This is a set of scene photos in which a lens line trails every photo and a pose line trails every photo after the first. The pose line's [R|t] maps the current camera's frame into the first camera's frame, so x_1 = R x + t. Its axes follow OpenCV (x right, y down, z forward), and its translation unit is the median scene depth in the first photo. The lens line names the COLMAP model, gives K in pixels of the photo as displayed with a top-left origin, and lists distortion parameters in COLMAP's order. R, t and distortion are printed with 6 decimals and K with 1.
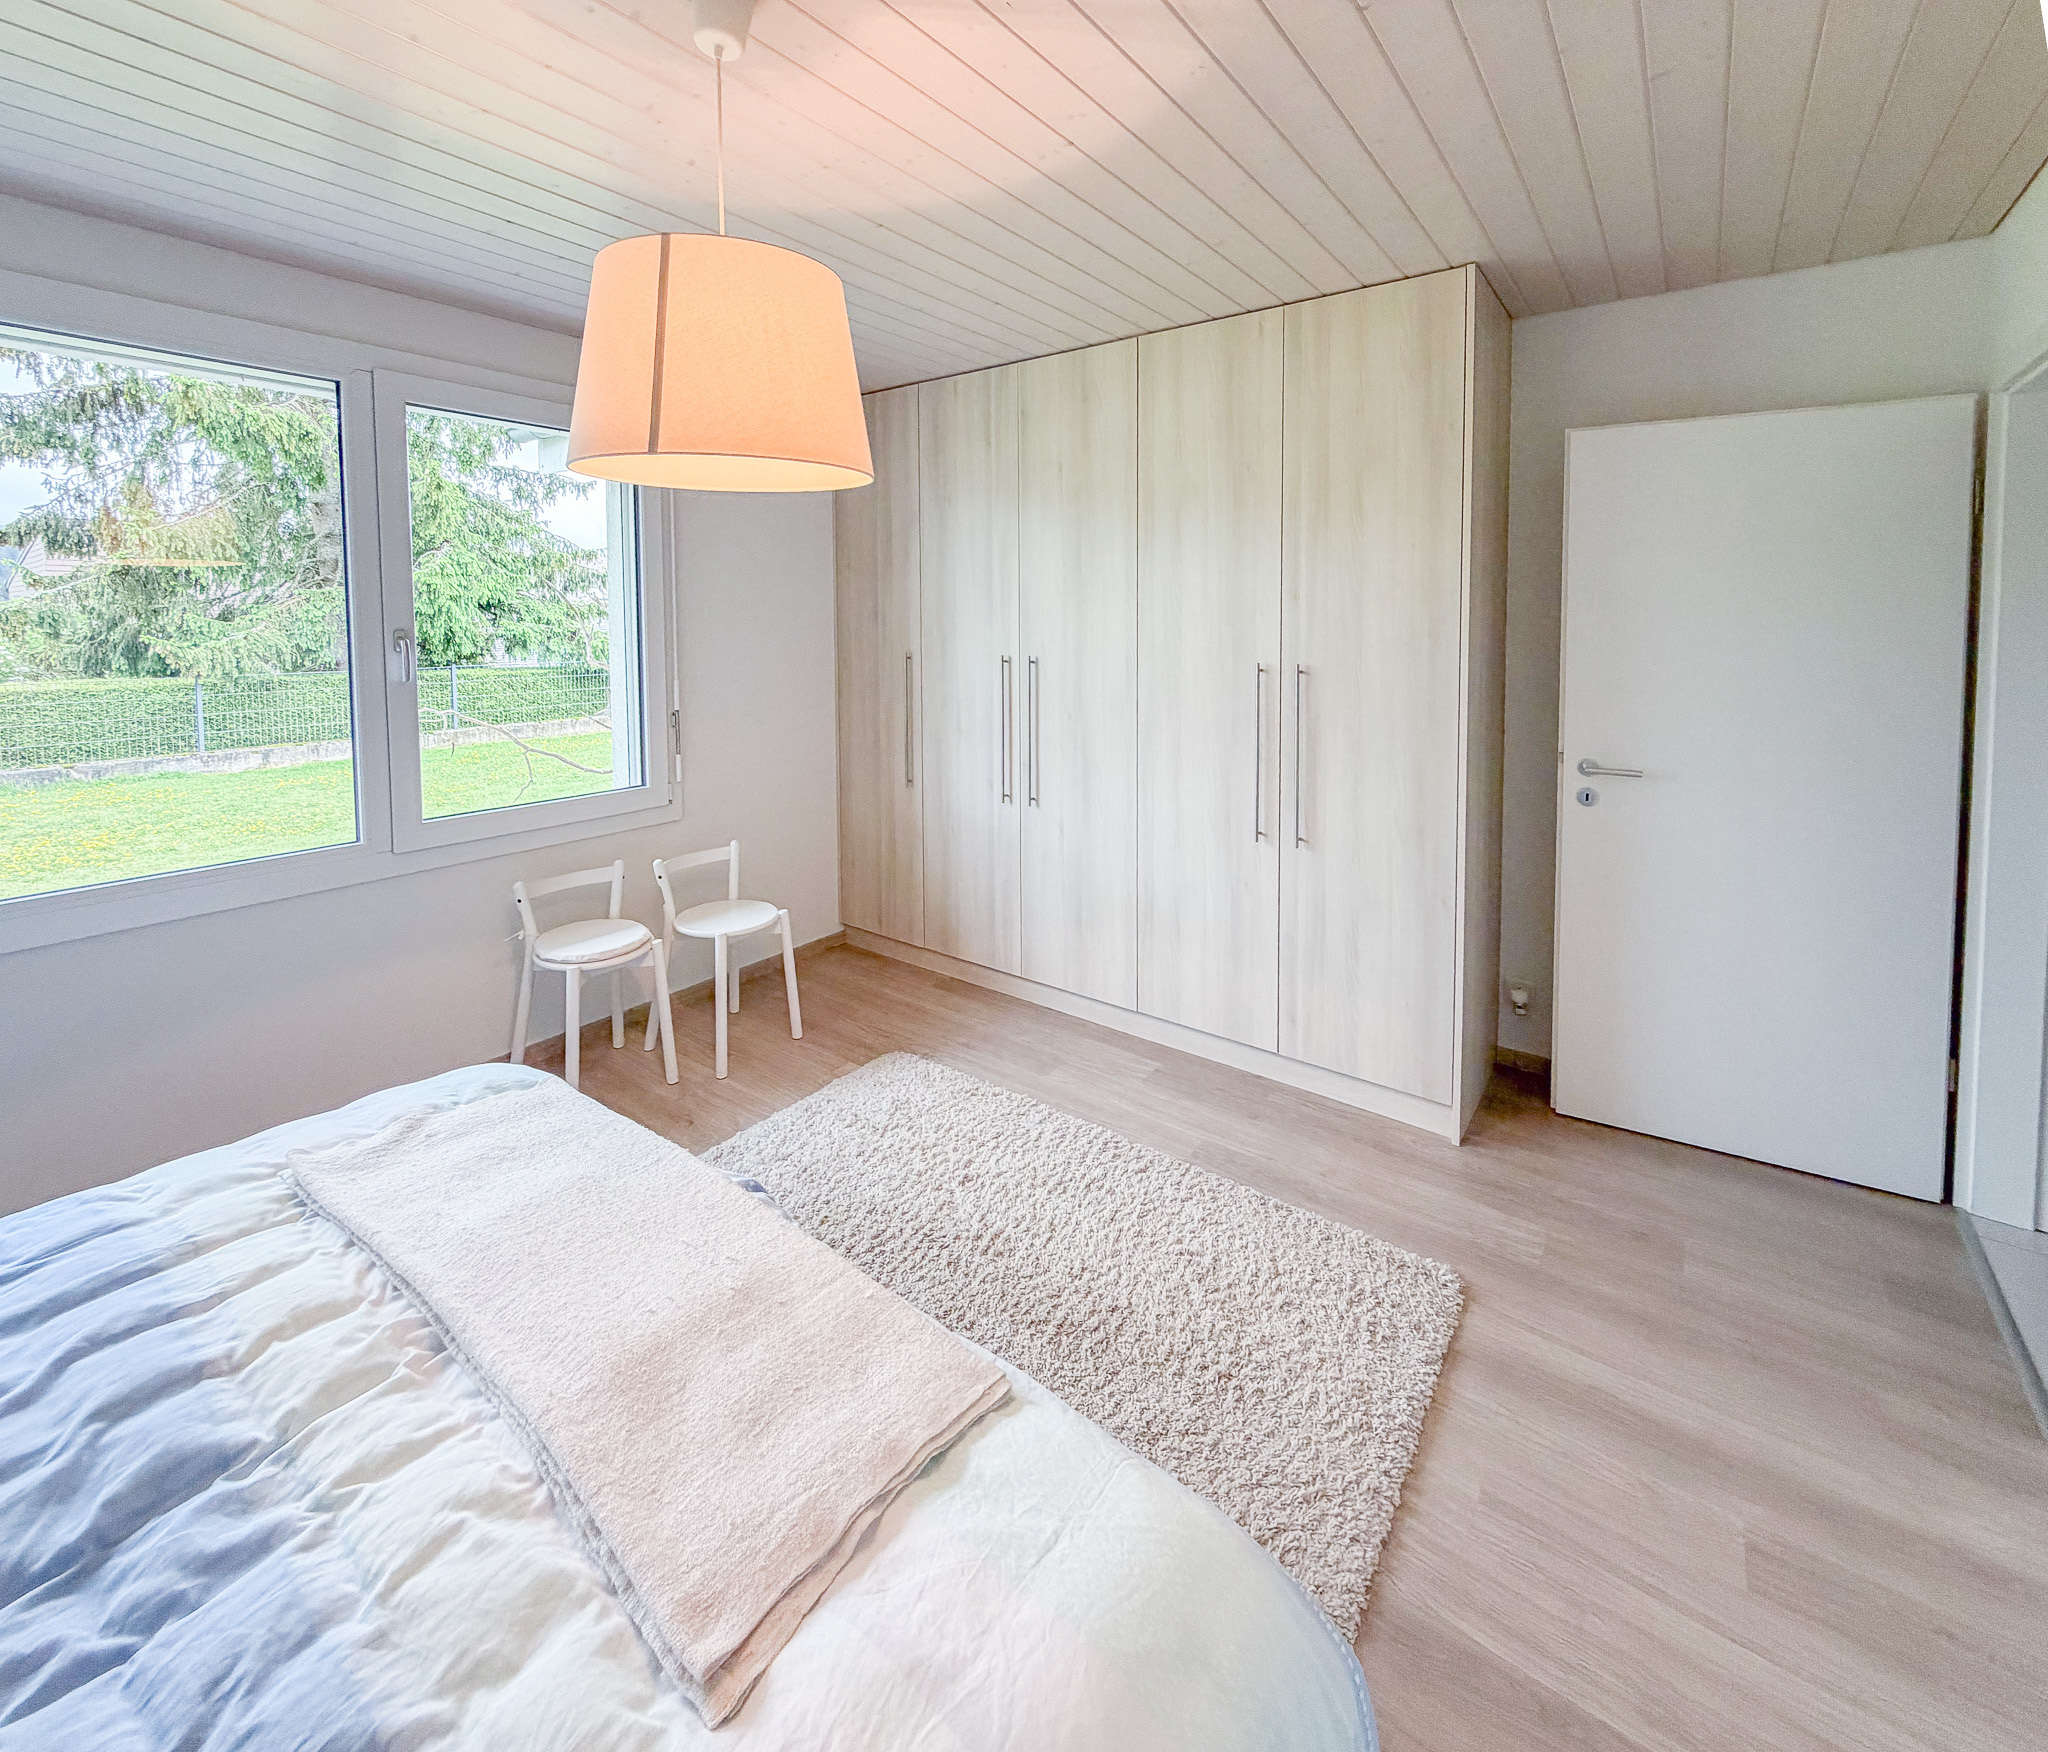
lens RADIAL K [[954.7, 0, 1024.0], [0, 954.7, 876.0], [0, 0, 1]] dist [-0.001618, -0.000219]
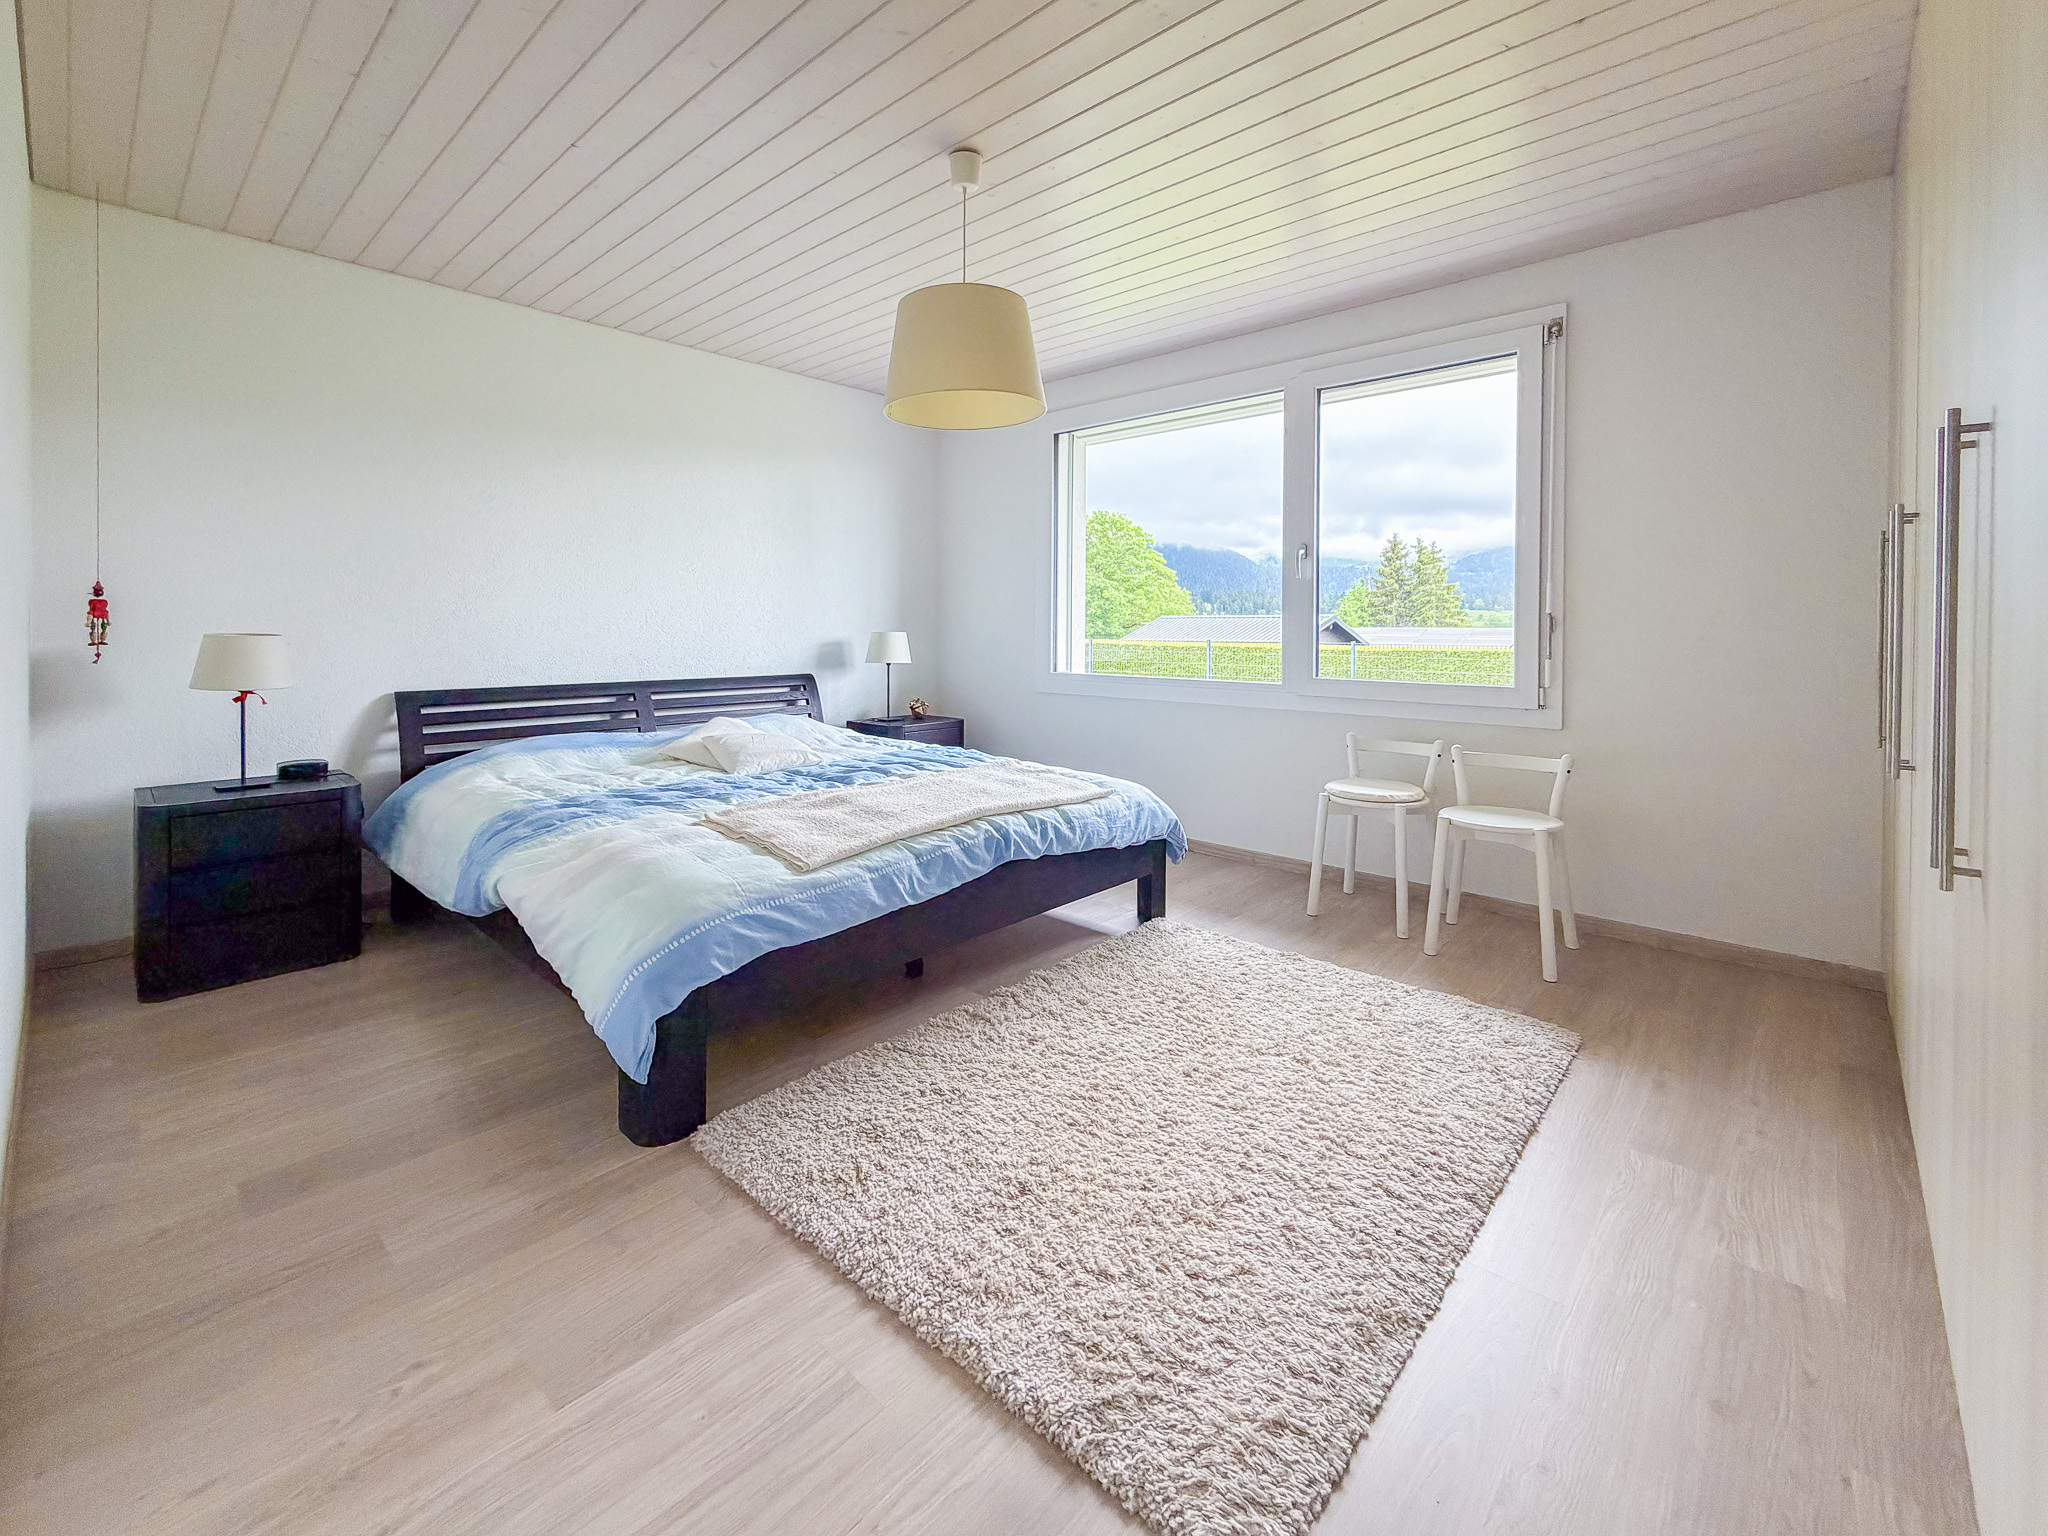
lens RADIAL K [[826.1, 0, 1024.0], [0, 826.1, 768.0], [0, 0, 1]] dist [-0.000272, -0.000040]
pose [[-0.114389, 0.163210, -0.979938, 0.763250], [-0.261728, 0.946612, 0.188211, -0.051184], [0.958339, 0.278006, -0.065566, 0.710370]]
